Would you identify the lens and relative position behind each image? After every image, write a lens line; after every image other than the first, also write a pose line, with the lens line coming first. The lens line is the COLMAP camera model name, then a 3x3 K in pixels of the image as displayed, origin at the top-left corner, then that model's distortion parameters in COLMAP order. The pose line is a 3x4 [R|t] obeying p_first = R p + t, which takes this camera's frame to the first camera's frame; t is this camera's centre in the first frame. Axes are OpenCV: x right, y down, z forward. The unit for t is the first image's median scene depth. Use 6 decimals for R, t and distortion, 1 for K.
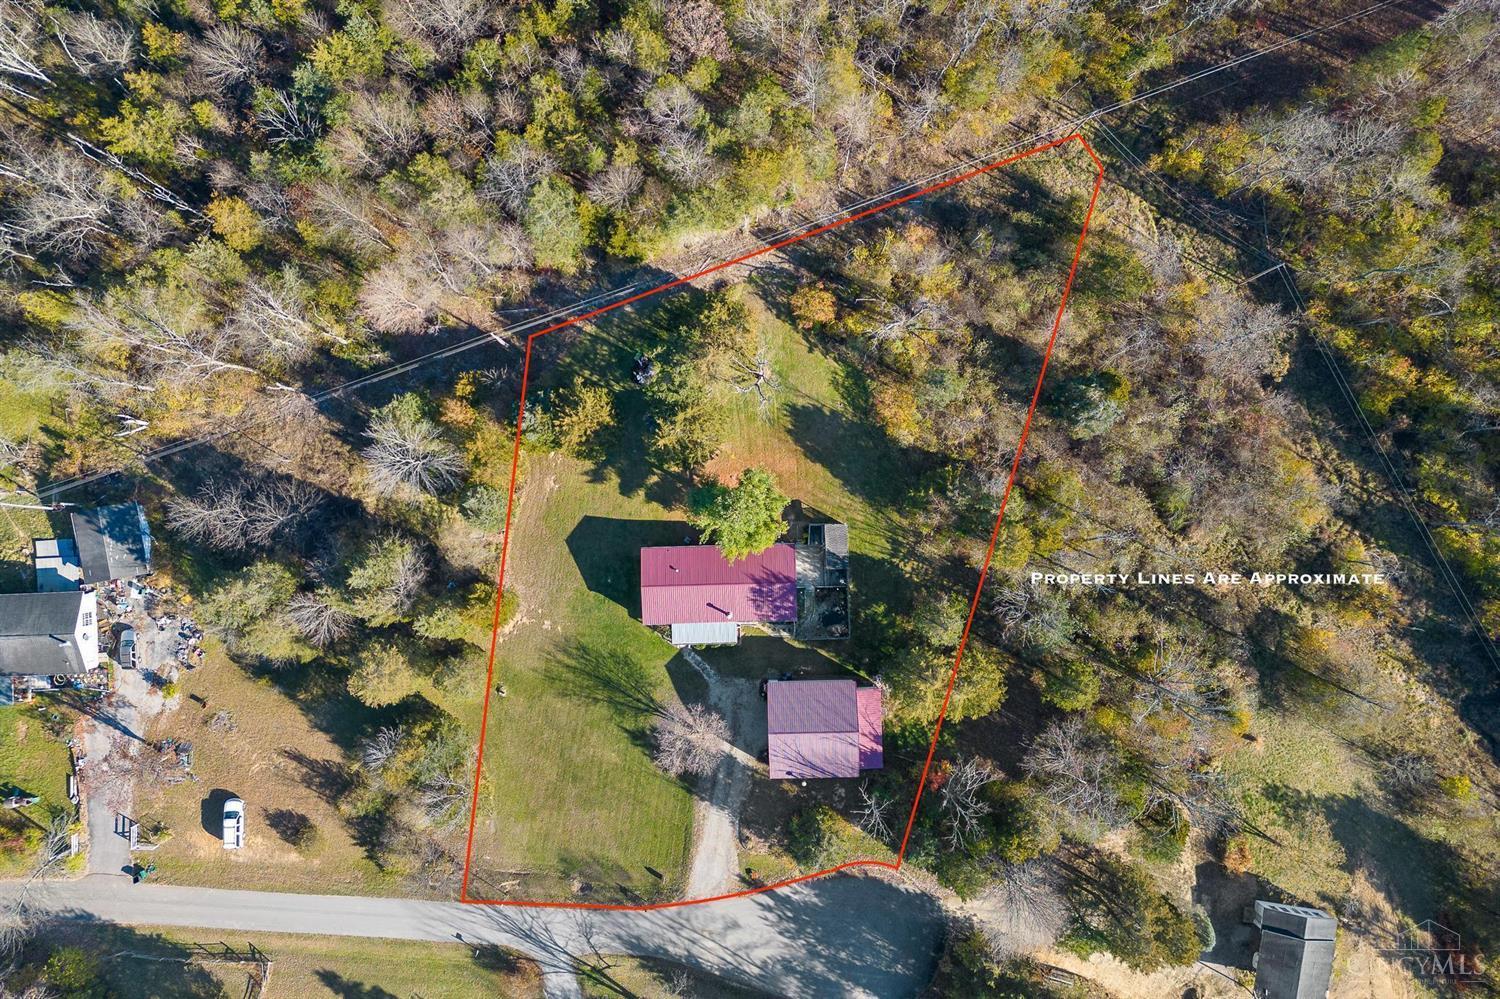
lens RADIAL K [[1037.7, 0, 750.0], [0, 1037.7, 499.5], [0, 0, 1]] dist [0.189059, -0.285454]
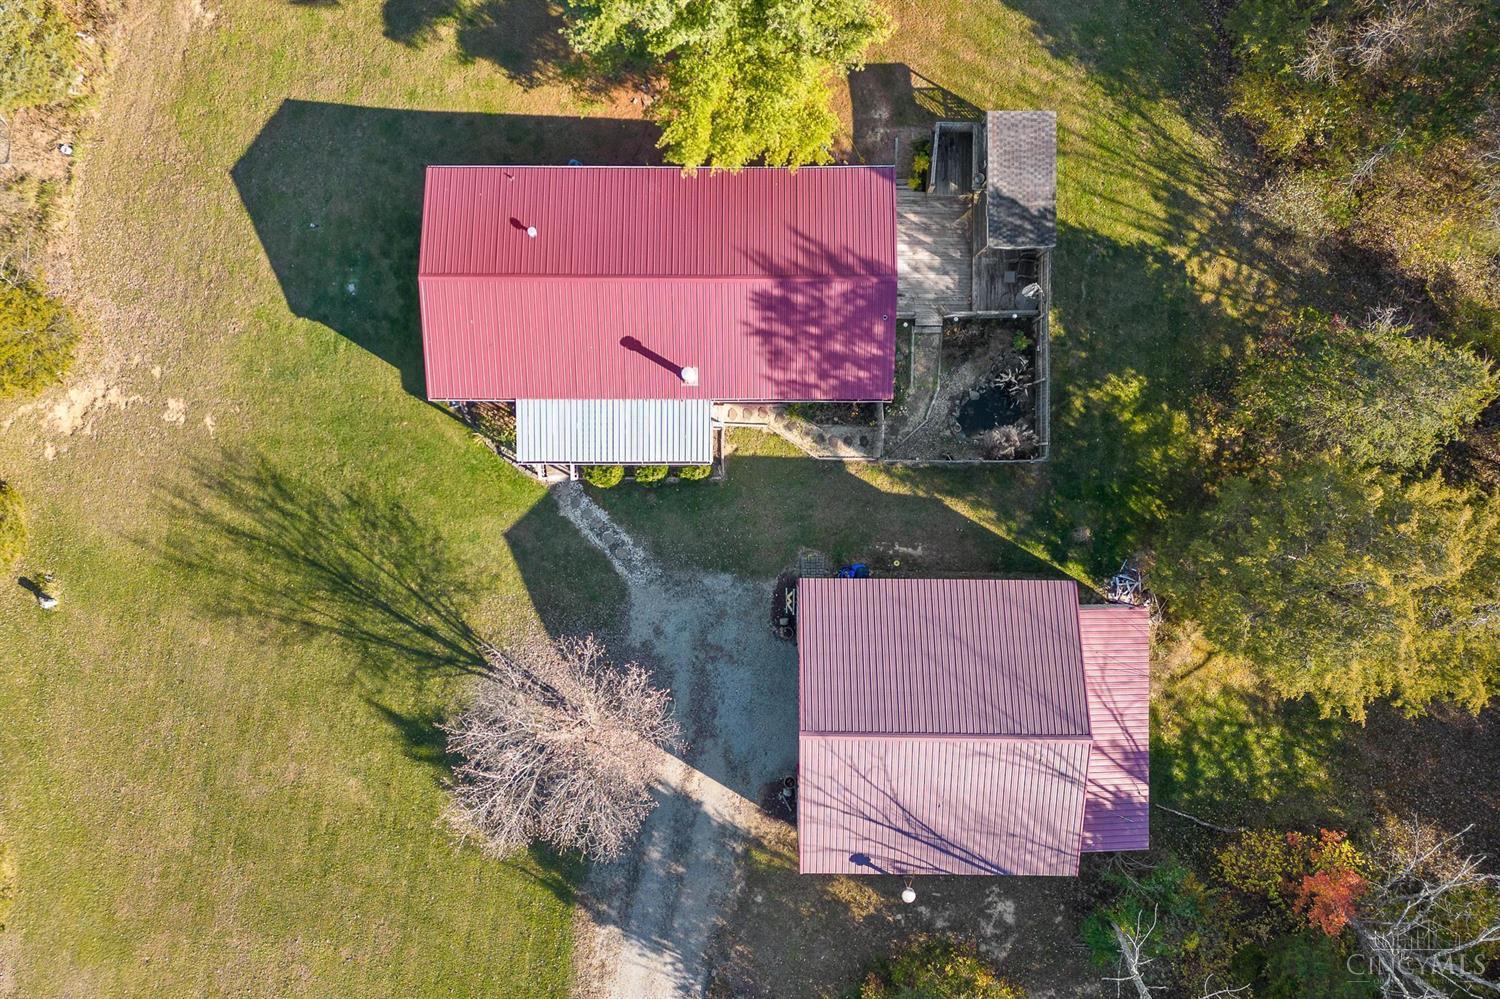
lens RADIAL K [[1037.7, 0, 750.0], [0, 1037.7, 499.5], [0, 0, 1]] dist [0.189059, -0.285454]
pose [[0.999608, 0.027414, -0.005764, 0.002254], [-0.027449, 0.999604, -0.006178, 0.148495], [0.005592, 0.006334, 0.999964, 0.652687]]
